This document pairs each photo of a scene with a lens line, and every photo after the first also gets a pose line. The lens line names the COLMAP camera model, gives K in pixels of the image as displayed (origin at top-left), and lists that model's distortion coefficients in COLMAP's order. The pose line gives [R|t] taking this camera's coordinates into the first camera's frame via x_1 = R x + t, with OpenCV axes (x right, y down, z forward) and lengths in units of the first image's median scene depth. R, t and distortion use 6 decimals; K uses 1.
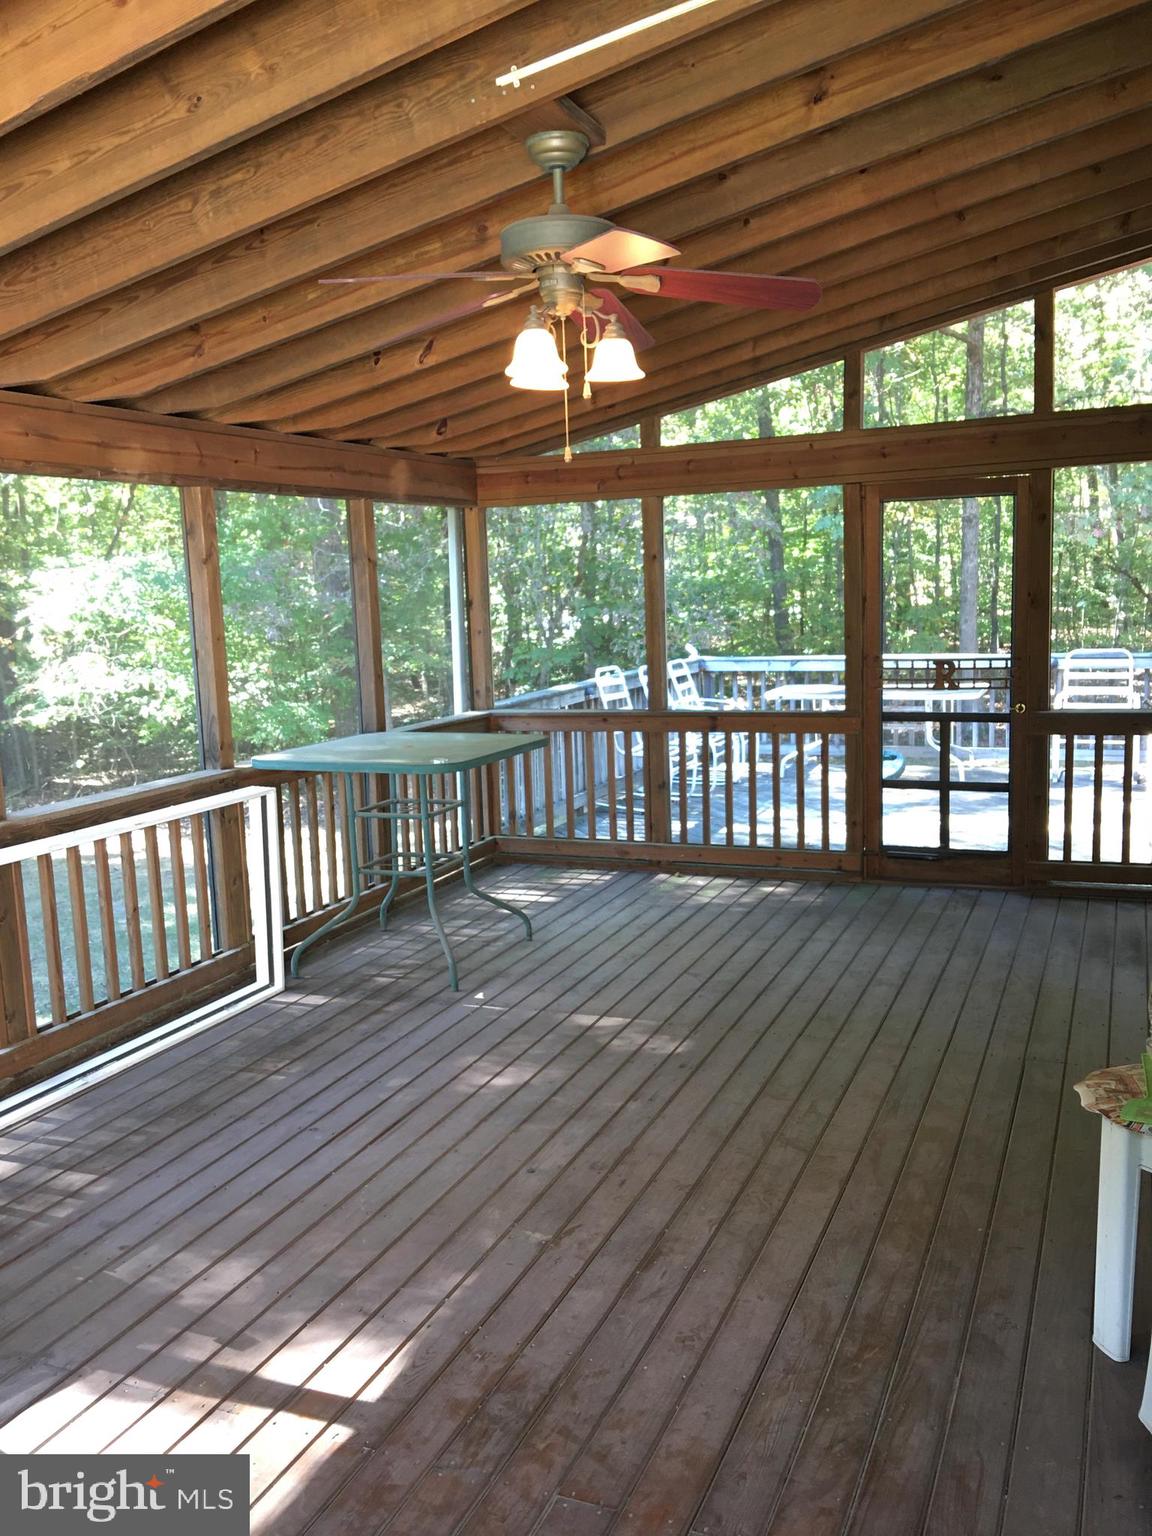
lens RADIAL K [[1280.1, 0, 576.0], [0, 1280.1, 768.0], [0, 0, 1]] dist [0.071117, -0.112944]
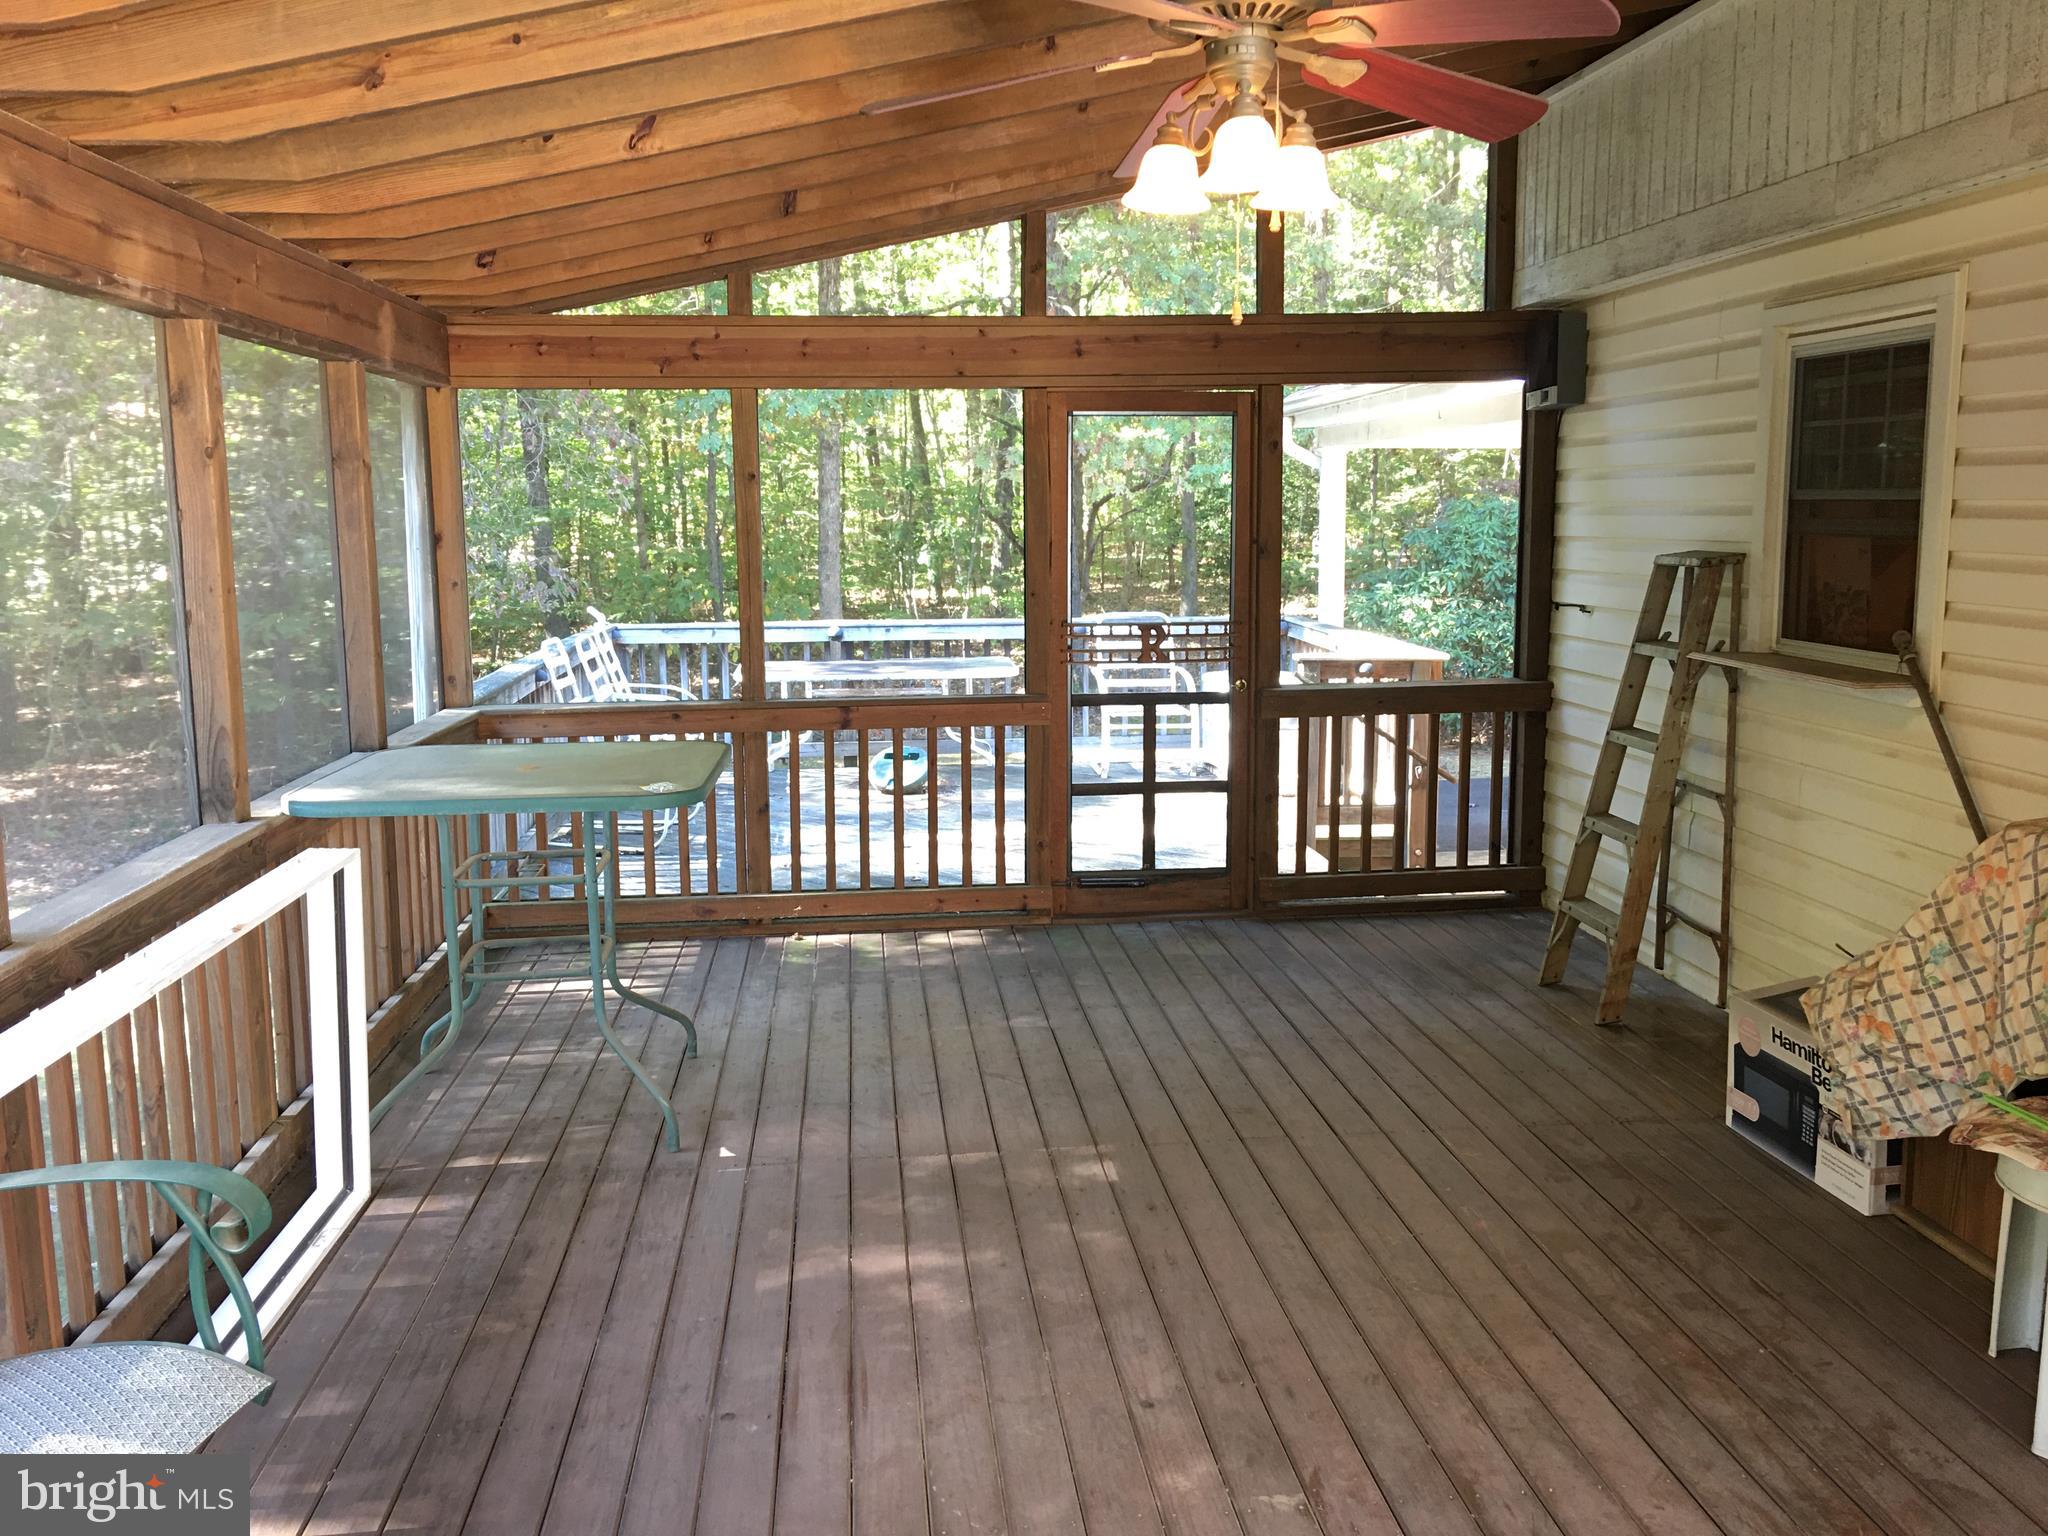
lens RADIAL K [[1706.7, 0, 1018.7], [0, 1706.7, 750.1], [0, 0, 1]] dist [0.071117, -0.112944]
pose [[0.881279, -0.039989, 0.470902, -0.301974], [0.046384, 0.998922, -0.001978, -0.012047], [-0.470315, 0.023586, 0.882183, 0.156668]]
